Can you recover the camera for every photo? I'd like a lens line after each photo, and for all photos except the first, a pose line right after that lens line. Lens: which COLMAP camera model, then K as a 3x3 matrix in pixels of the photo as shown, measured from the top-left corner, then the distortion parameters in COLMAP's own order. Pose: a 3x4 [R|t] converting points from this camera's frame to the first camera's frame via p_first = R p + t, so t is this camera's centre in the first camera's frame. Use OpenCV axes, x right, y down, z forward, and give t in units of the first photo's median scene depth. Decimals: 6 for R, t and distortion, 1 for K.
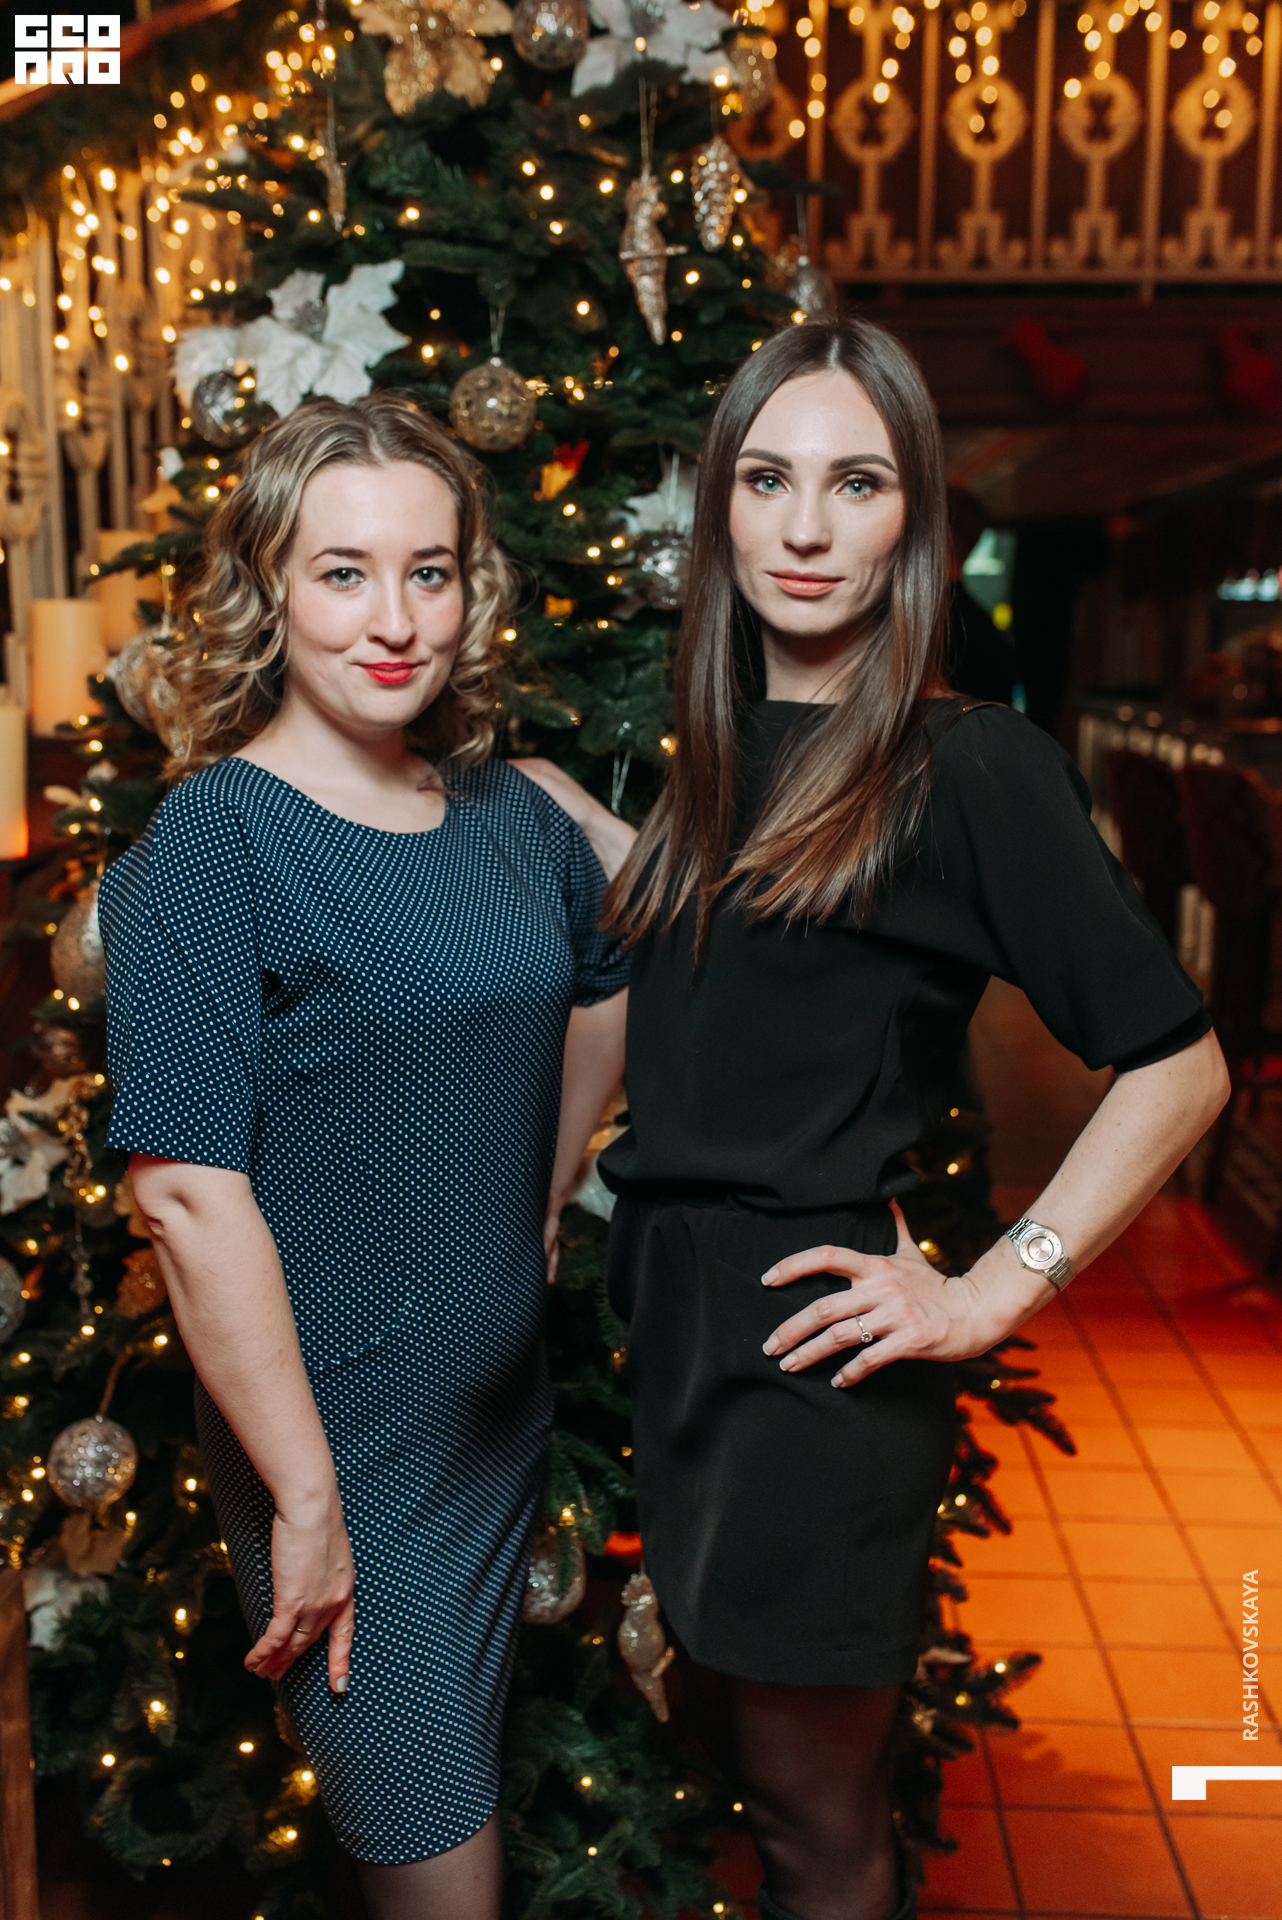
lens RADIAL K [[1916.2, 0, 643.7], [0, 1916.2, 926.6], [0, 0, 1]] dist [0.000446, 0.018135]
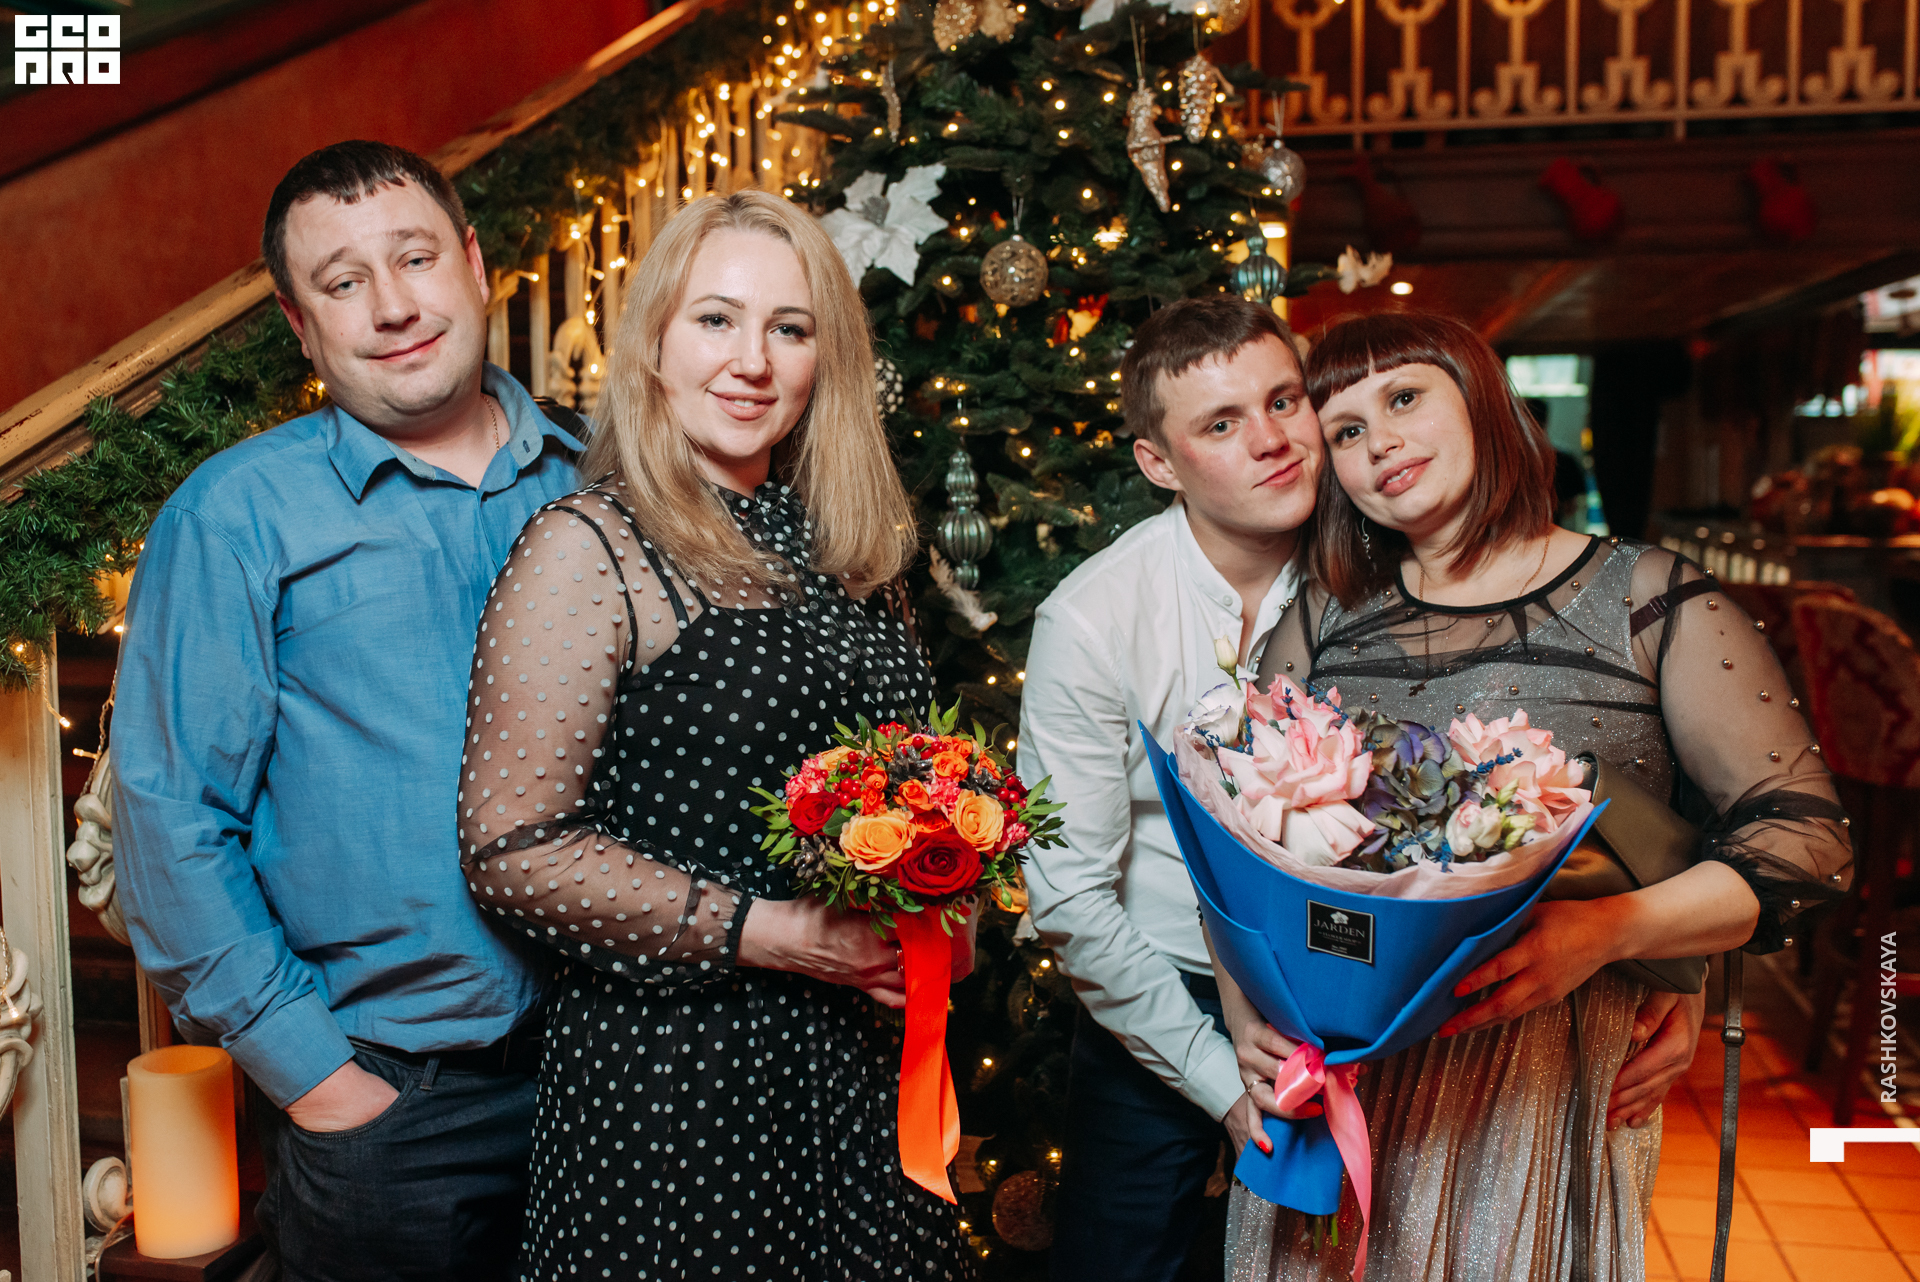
lens RADIAL K [[1934.2, 0, 921.3], [0, 1934.2, 592.2], [0, 0, 1]] dist [-0.064768, 0.098995]
pose [[0.986374, -0.003599, -0.164477, 0.063865], [-0.010547, 0.996321, -0.085054, 0.043498], [0.164178, 0.085629, 0.982707, -0.222956]]
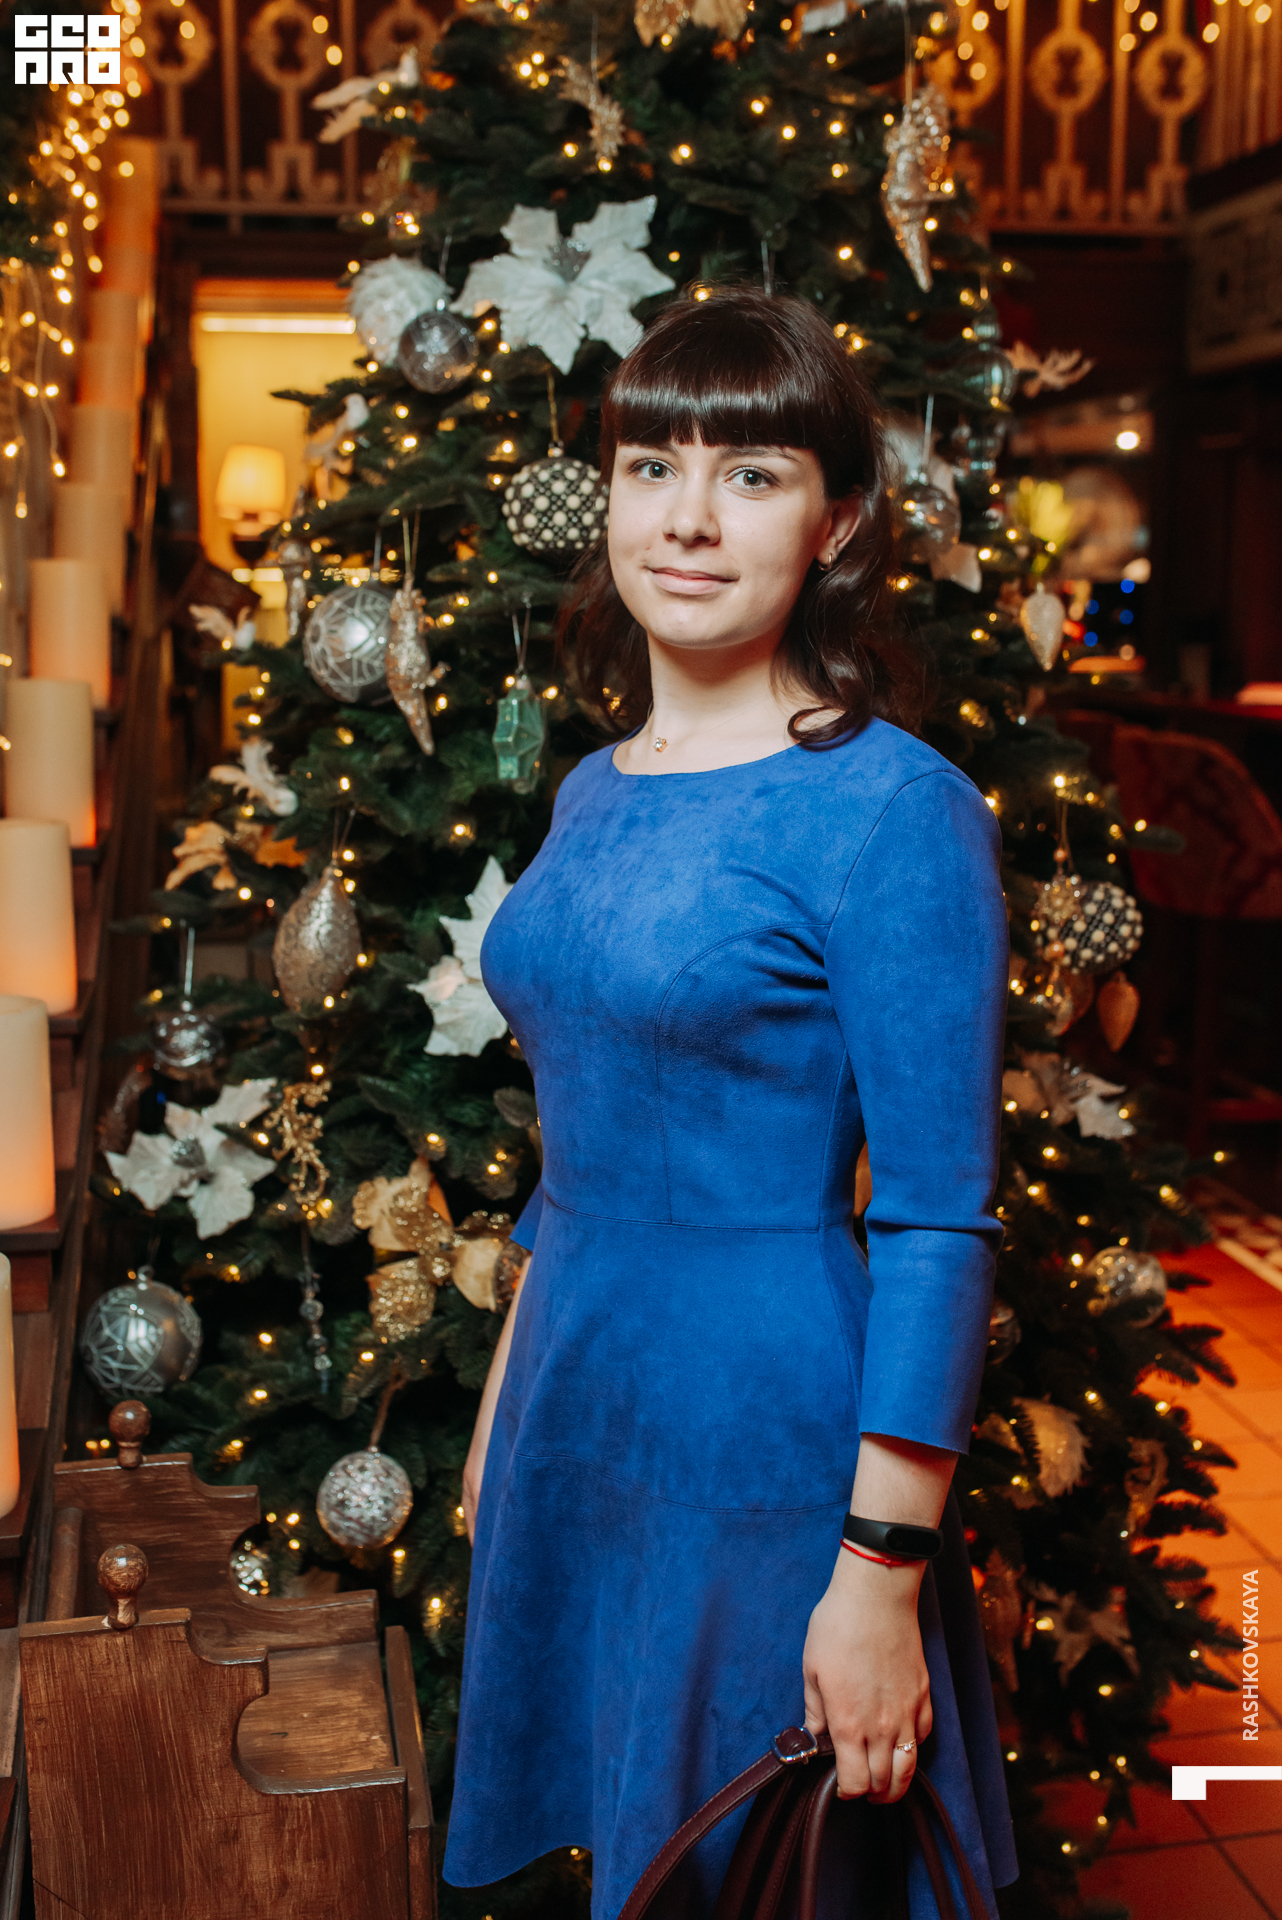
lens RADIAL K [[1963.1, 0, 594.1], [0, 1963.1, 886.2], [0, 0, 1]] dist [-0.004441, 0.024564]
pose [[0.976451, -0.047299, 0.210493, -0.354164], [0.046888, 0.998876, 0.006948, -0.014987], [-0.210585, 0.003085, 0.977571, 0.054750]]
